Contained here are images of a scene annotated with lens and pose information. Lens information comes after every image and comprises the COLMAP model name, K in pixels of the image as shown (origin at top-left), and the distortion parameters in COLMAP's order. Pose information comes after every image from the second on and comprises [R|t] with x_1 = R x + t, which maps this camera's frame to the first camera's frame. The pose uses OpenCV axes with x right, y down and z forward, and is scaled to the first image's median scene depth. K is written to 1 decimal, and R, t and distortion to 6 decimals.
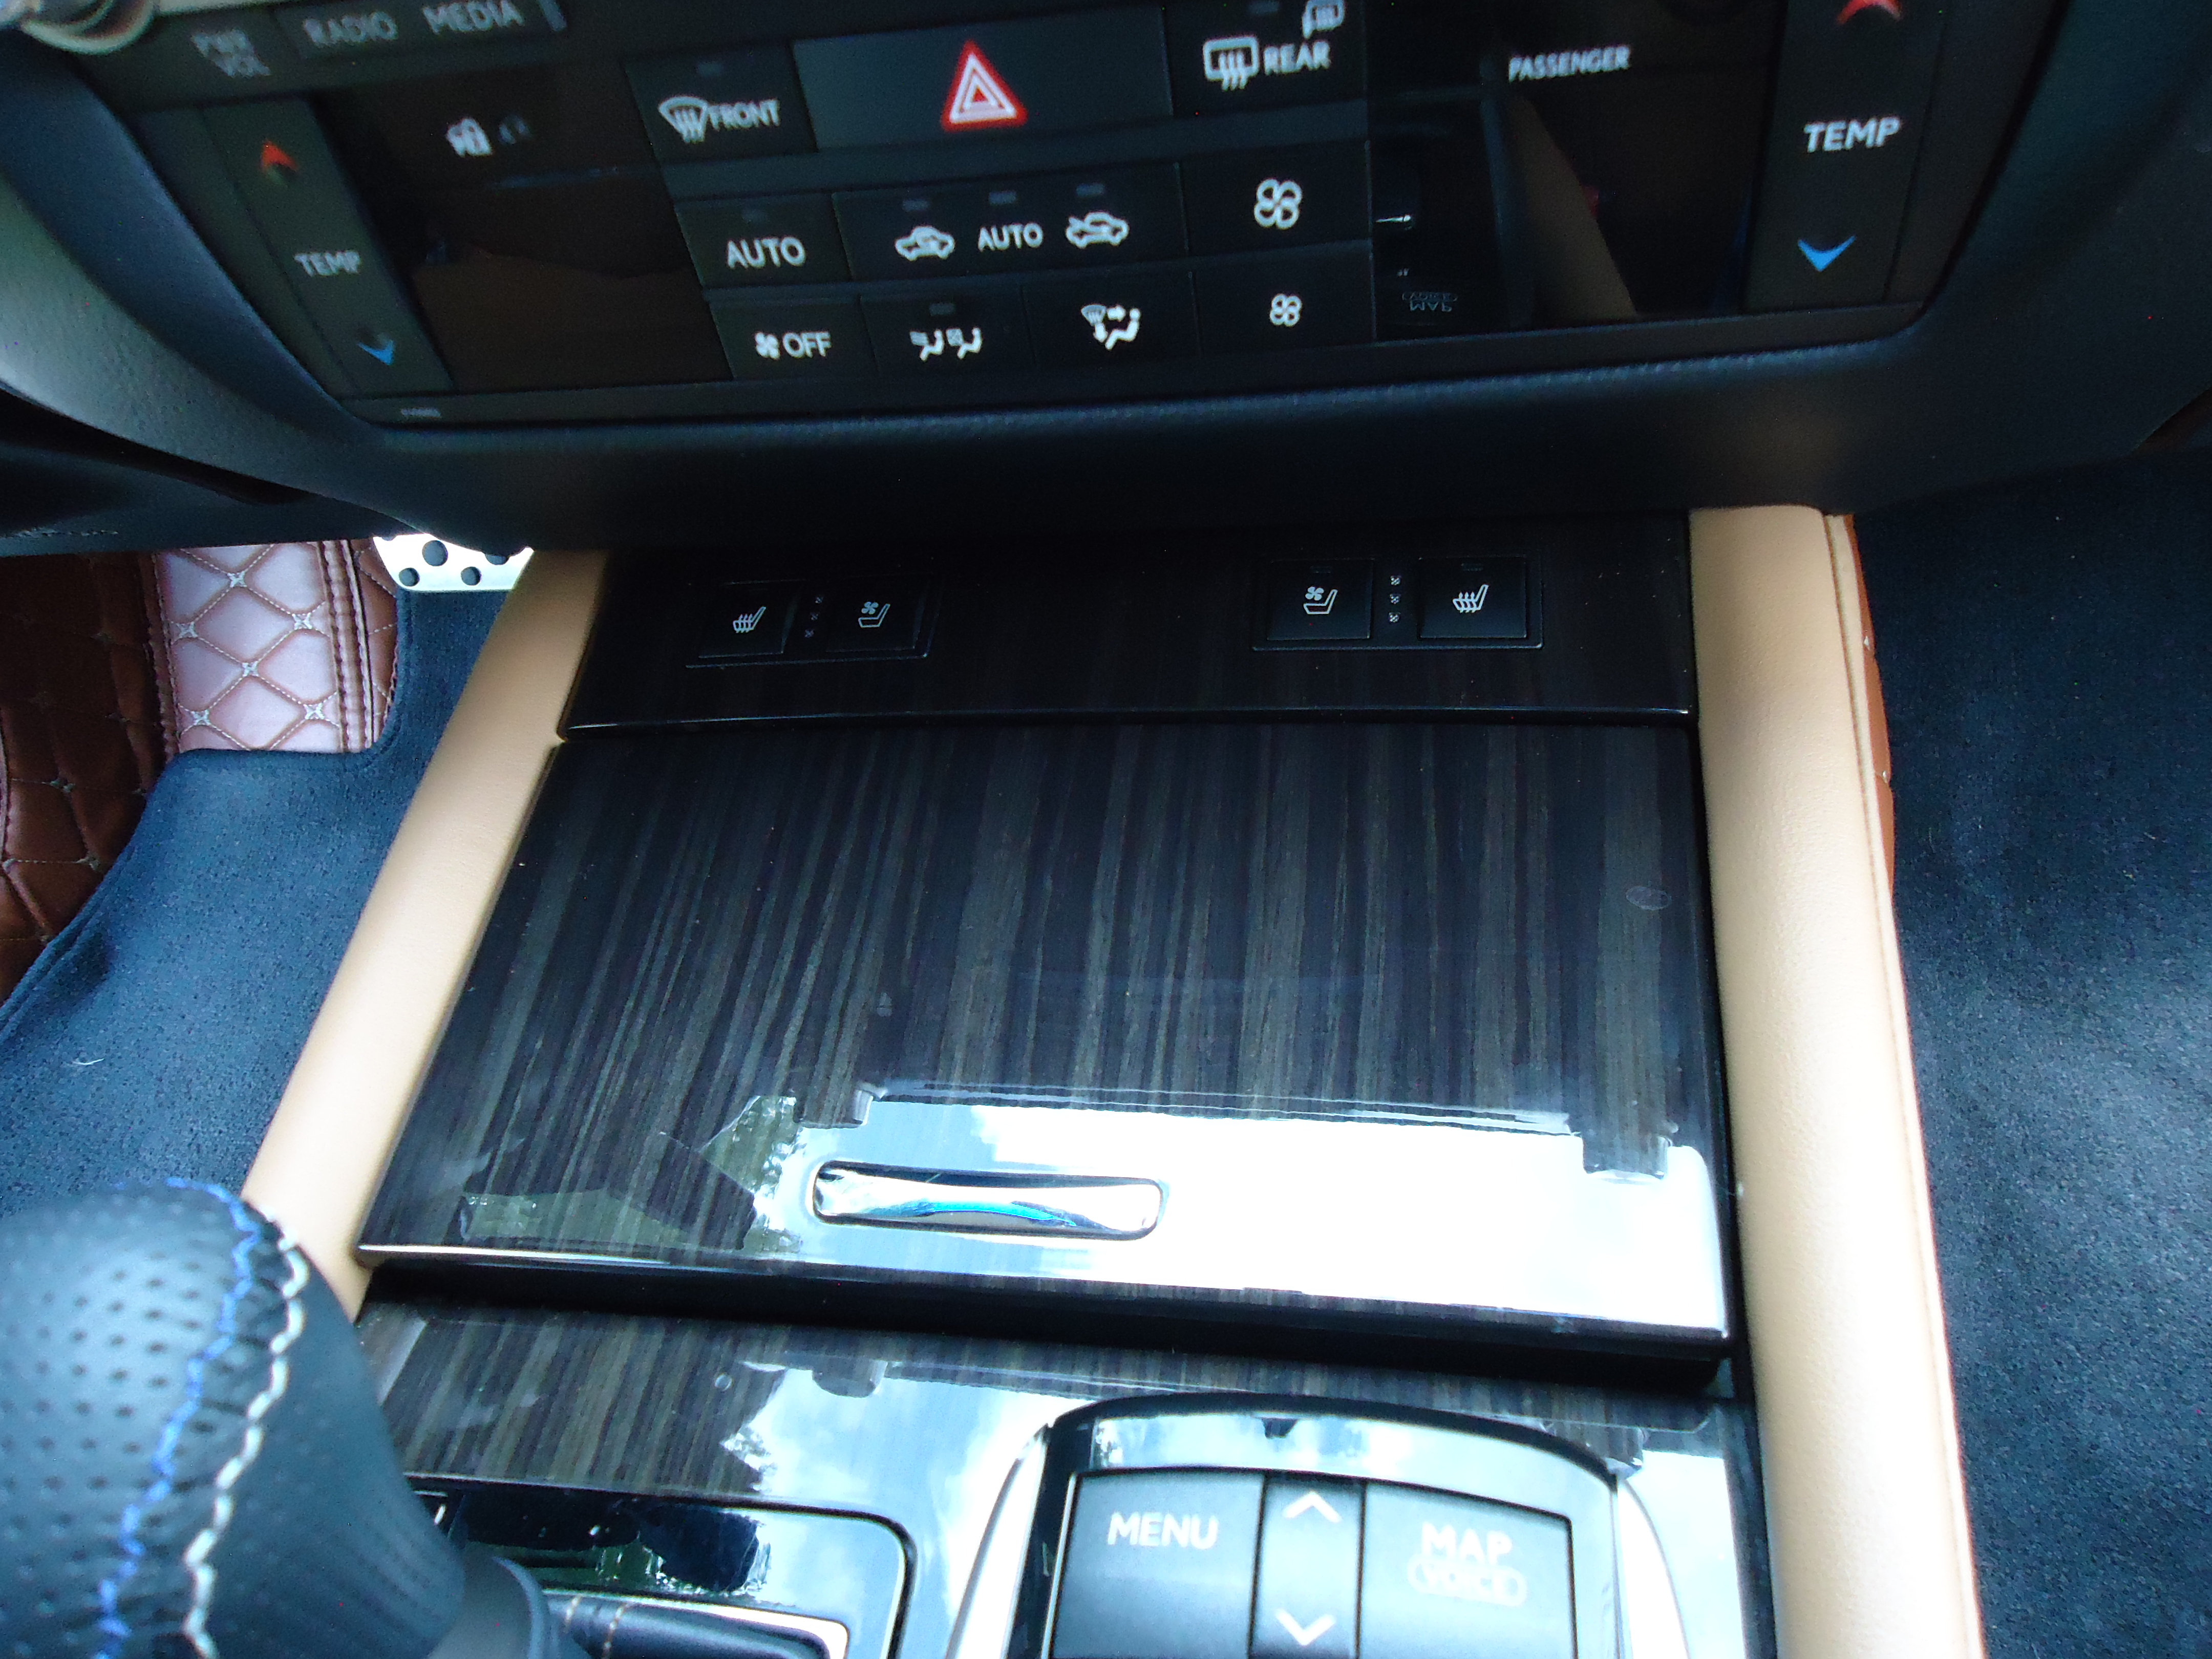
lens RADIAL K [[1583.9, 0, 1095.4], [0, 1583.9, 820.6], [0, 0, 1]] dist [-0.011948, 0.004218]
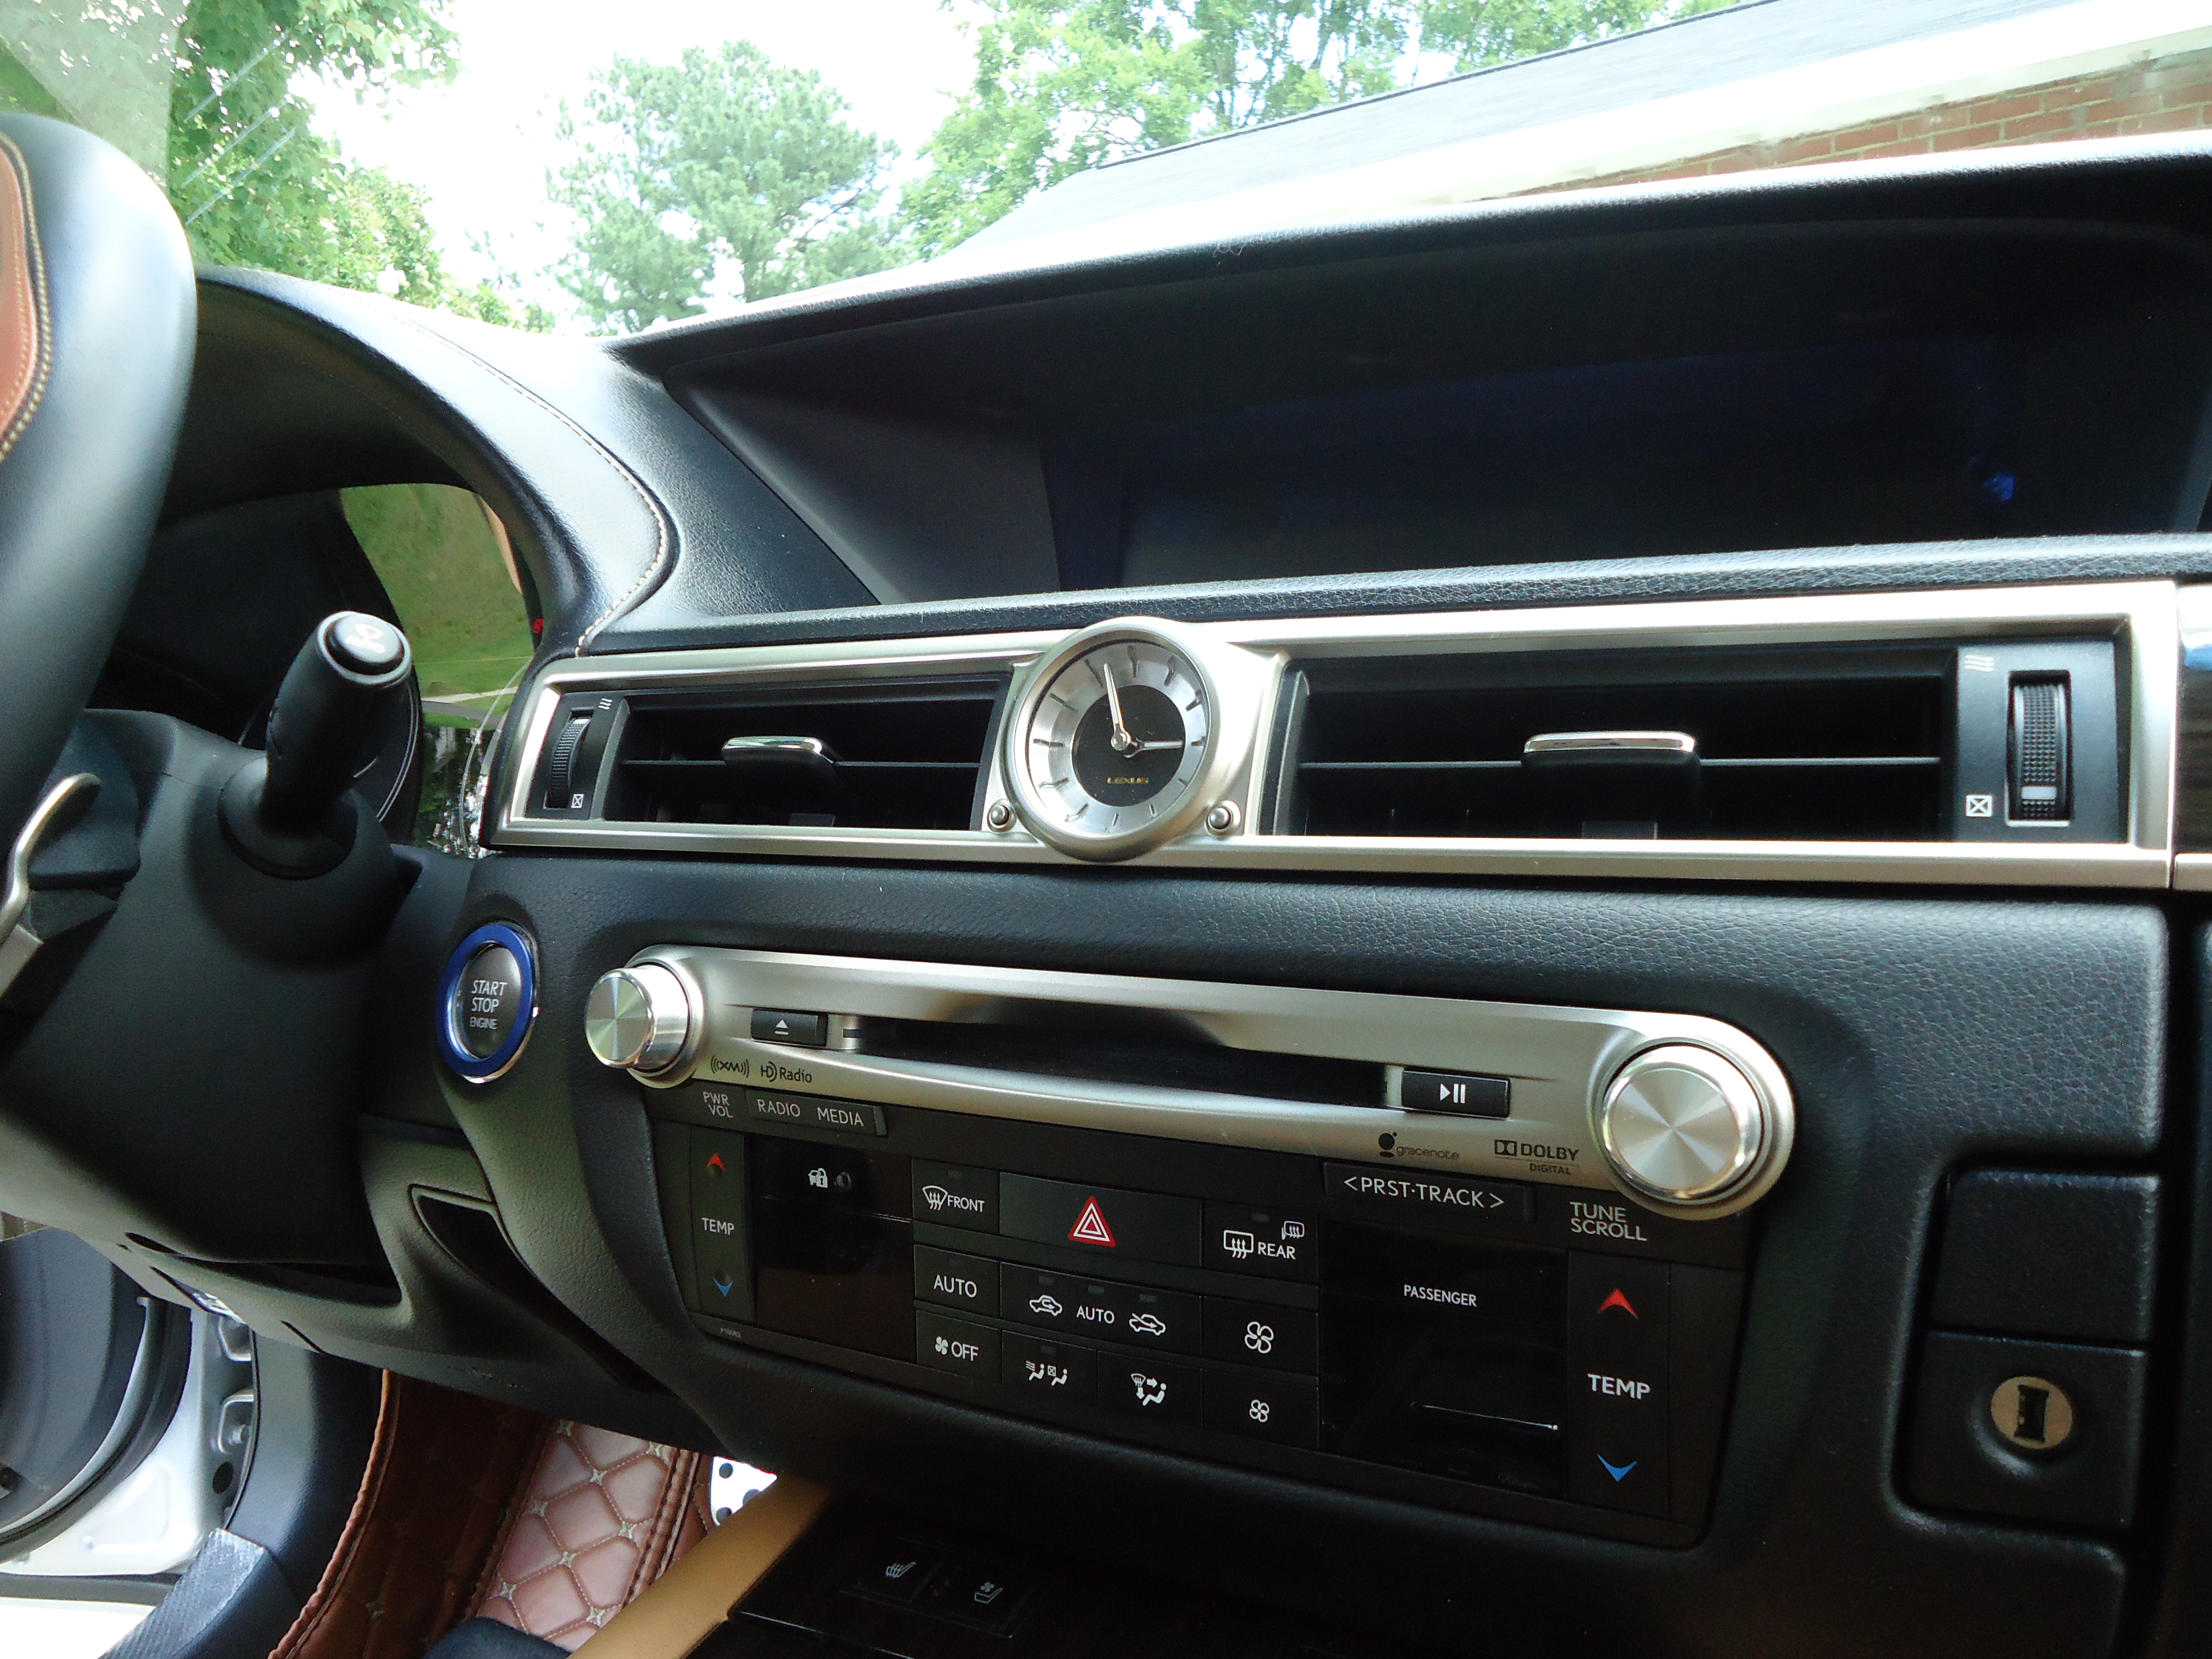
lens RADIAL K [[1583.9, 0, 1095.4], [0, 1583.9, 820.6], [0, 0, 1]] dist [-0.011948, 0.004218]
pose [[0.933589, 0.156168, -0.322526, 0.116551], [-0.325701, 0.745121, -0.581991, 0.054021], [0.149433, 0.648387, 0.746501, -0.147643]]
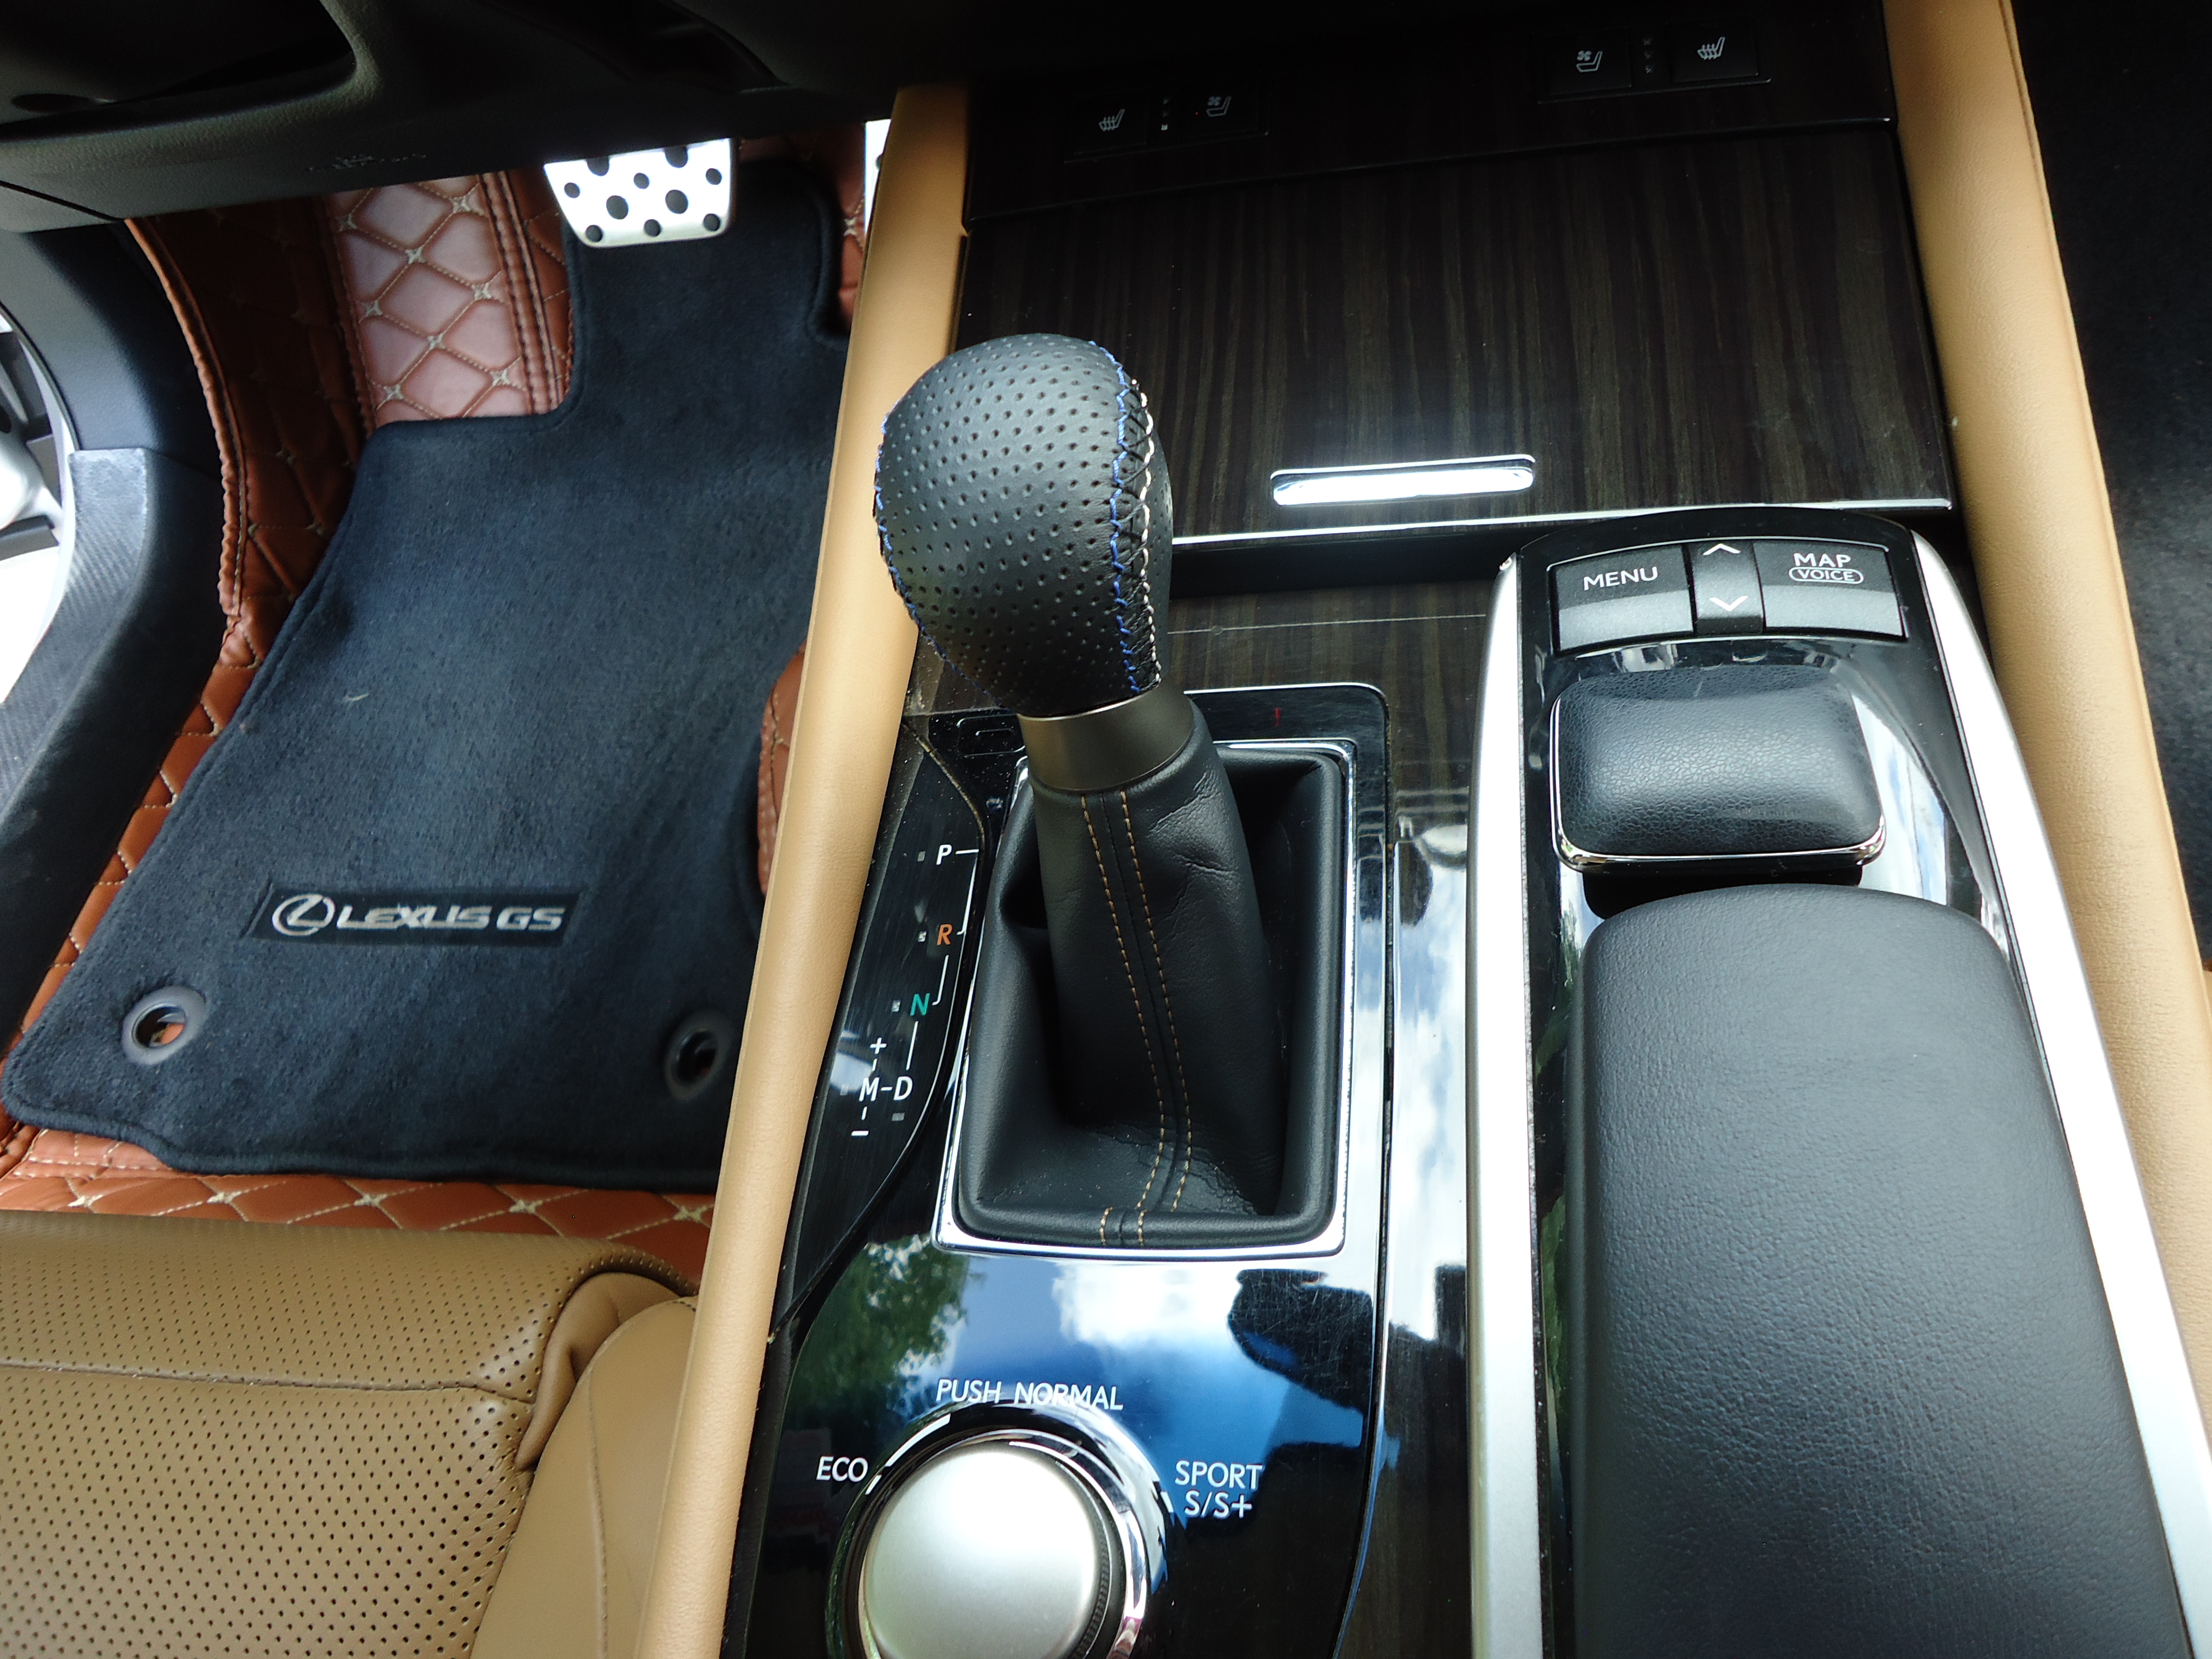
lens RADIAL K [[1583.9, 0, 1095.4], [0, 1583.9, 820.6], [0, 0, 1]] dist [-0.011948, 0.004218]
pose [[0.998320, -0.057868, -0.003013, -0.126782], [0.057640, 0.986360, 0.154183, 0.108674], [-0.005950, -0.154098, 0.988038, -0.150721]]
